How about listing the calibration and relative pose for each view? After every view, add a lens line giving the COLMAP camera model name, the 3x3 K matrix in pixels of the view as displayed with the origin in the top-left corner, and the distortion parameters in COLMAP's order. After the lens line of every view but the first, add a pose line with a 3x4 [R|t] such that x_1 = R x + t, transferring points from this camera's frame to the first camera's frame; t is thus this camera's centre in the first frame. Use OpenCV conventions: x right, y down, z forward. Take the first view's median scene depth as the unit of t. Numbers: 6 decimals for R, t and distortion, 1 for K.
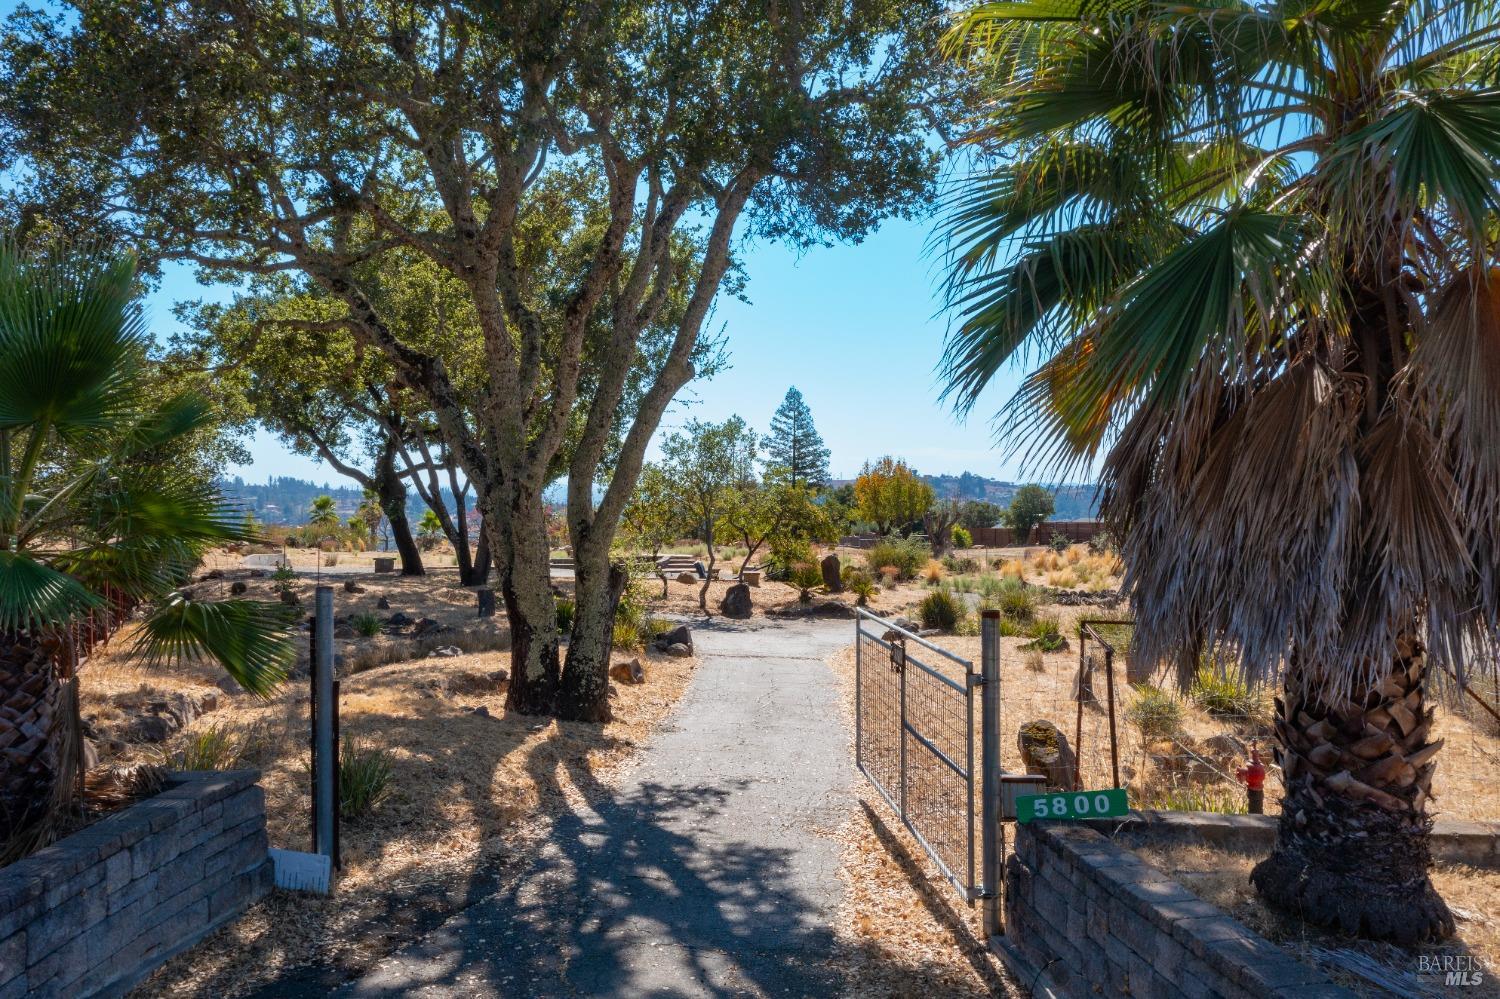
lens RADIAL K [[1200.9, 0, 749.6], [0, 1200.9, 502.7], [0, 0, 1]] dist [0.003726, 0.008041]
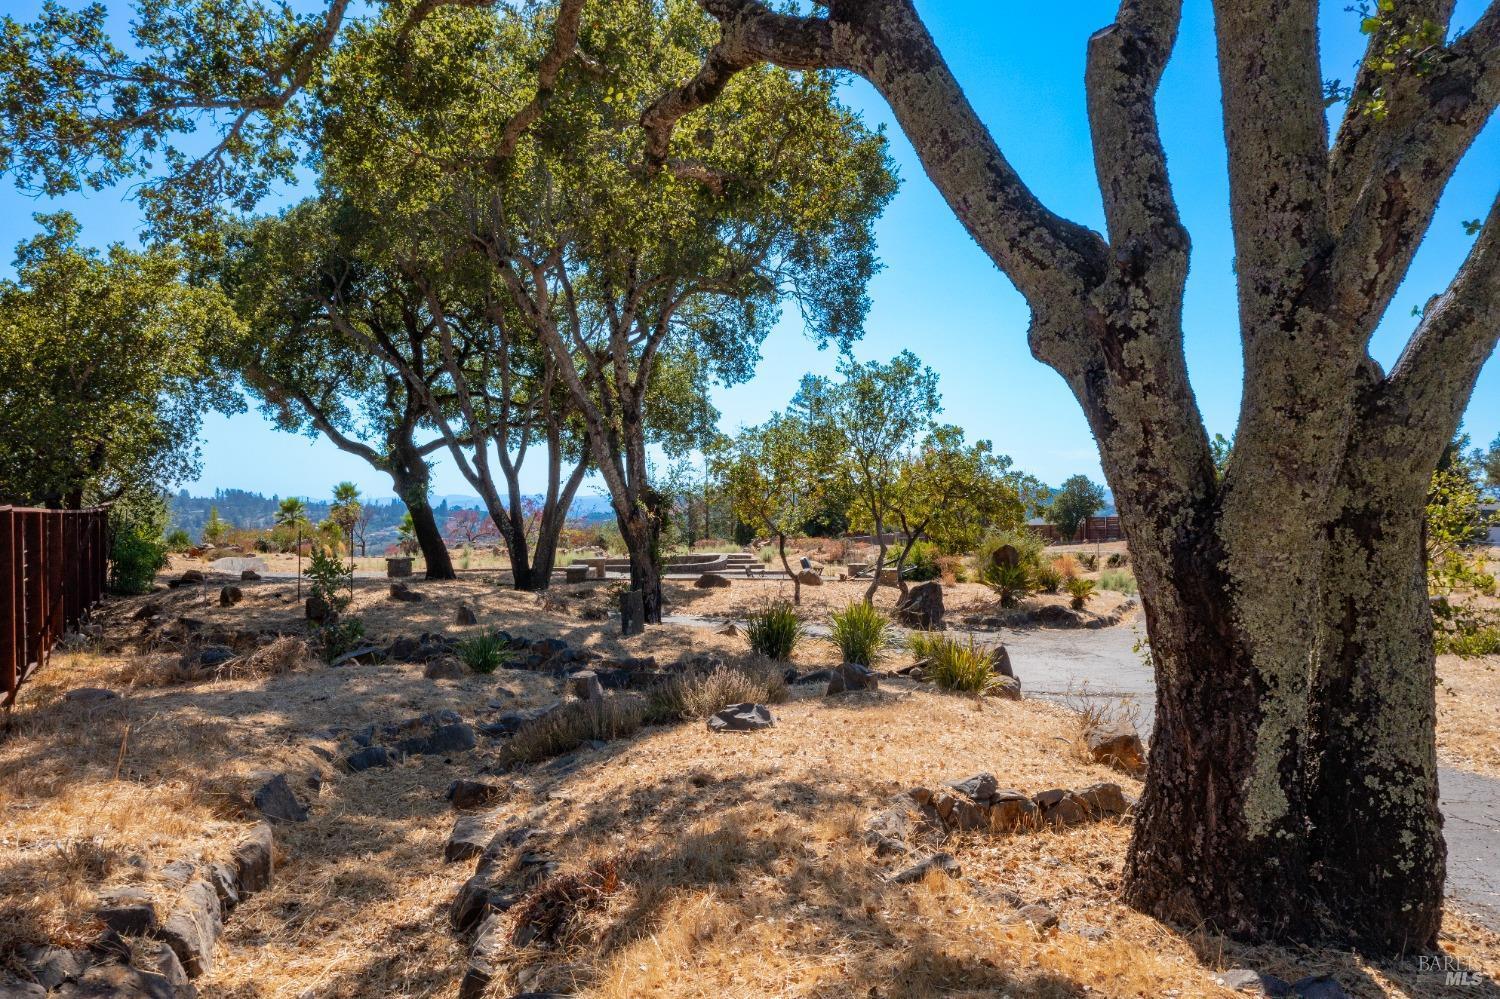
lens RADIAL K [[1200.9, 0, 747.6], [0, 1200.9, 494.8], [0, 0, 1]] dist [0.003726, 0.008041]
pose [[0.999285, -0.010549, 0.036304, -0.105090], [0.011020, 0.999857, -0.012804, 0.017228], [-0.036163, 0.013195, 0.999259, 0.209151]]
